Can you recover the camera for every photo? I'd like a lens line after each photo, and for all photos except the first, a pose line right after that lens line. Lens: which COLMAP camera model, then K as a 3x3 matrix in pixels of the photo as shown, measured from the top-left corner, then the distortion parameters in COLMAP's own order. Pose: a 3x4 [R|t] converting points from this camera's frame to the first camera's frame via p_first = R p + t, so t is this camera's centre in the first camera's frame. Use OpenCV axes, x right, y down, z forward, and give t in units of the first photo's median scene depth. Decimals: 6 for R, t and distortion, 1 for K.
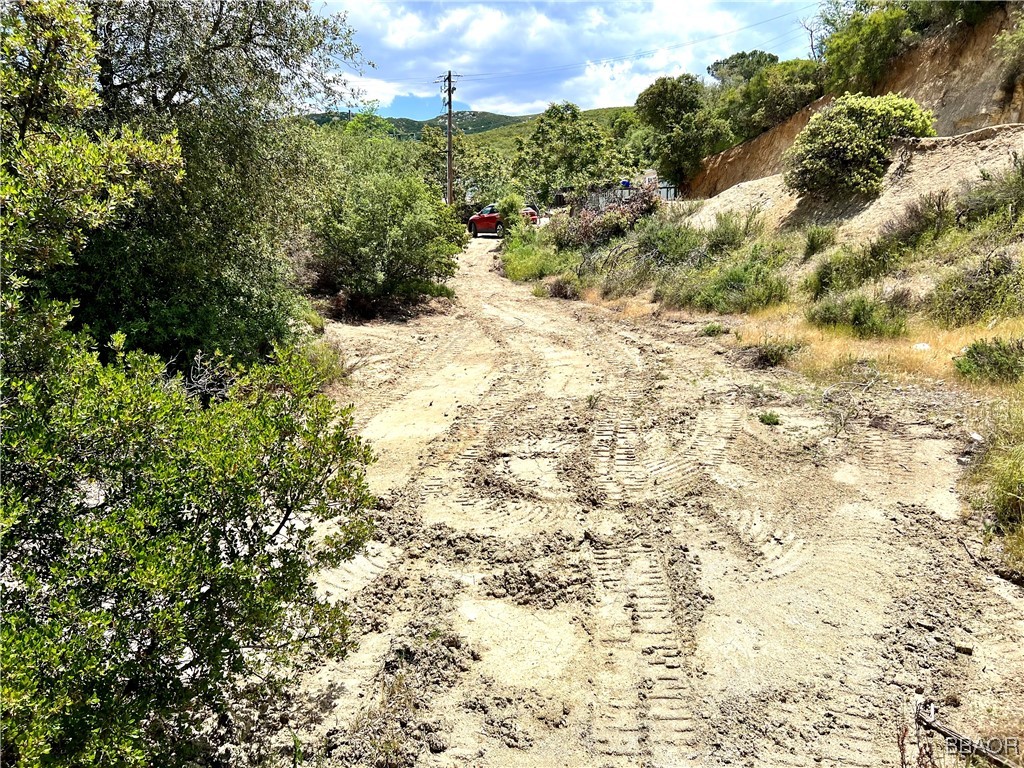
lens RADIAL K [[780.9, 0, 511.9], [0, 780.9, 385.1], [0, 0, 1]] dist [0.008167, -0.008808]
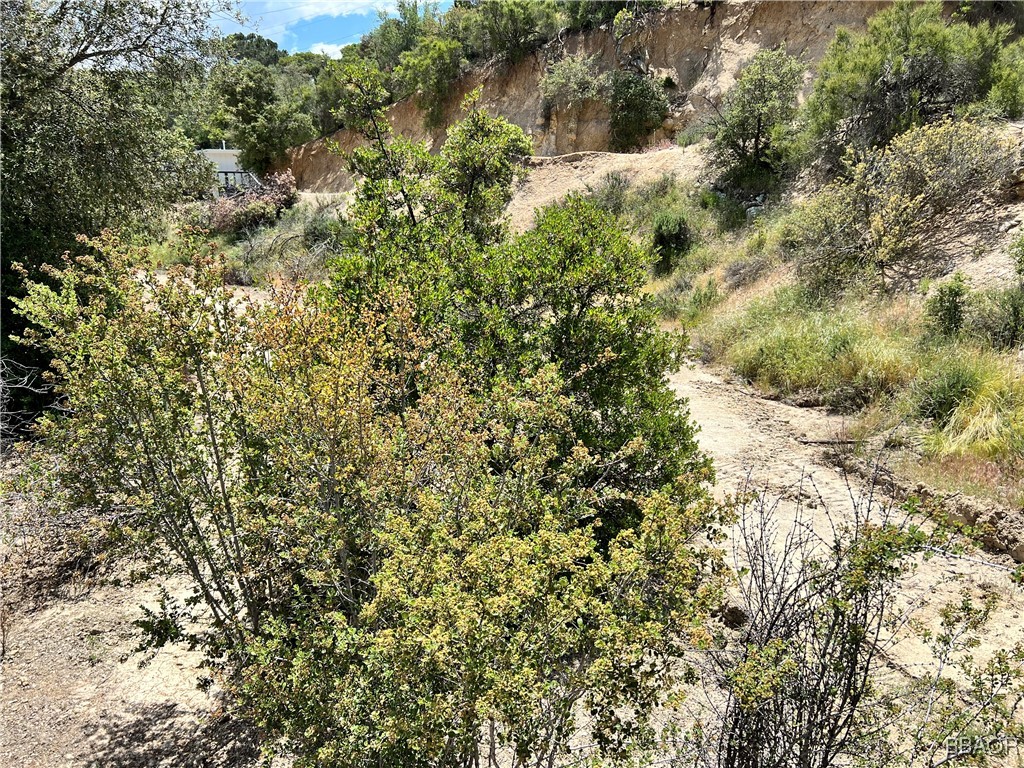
lens RADIAL K [[780.9, 0, 511.6], [0, 780.9, 383.4], [0, 0, 1]] dist [0.008167, -0.008808]
pose [[0.817645, -0.108313, 0.565442, -0.213093], [0.097084, 0.994018, 0.050021, 0.003246], [-0.567478, 0.013996, 0.823270, -0.062839]]
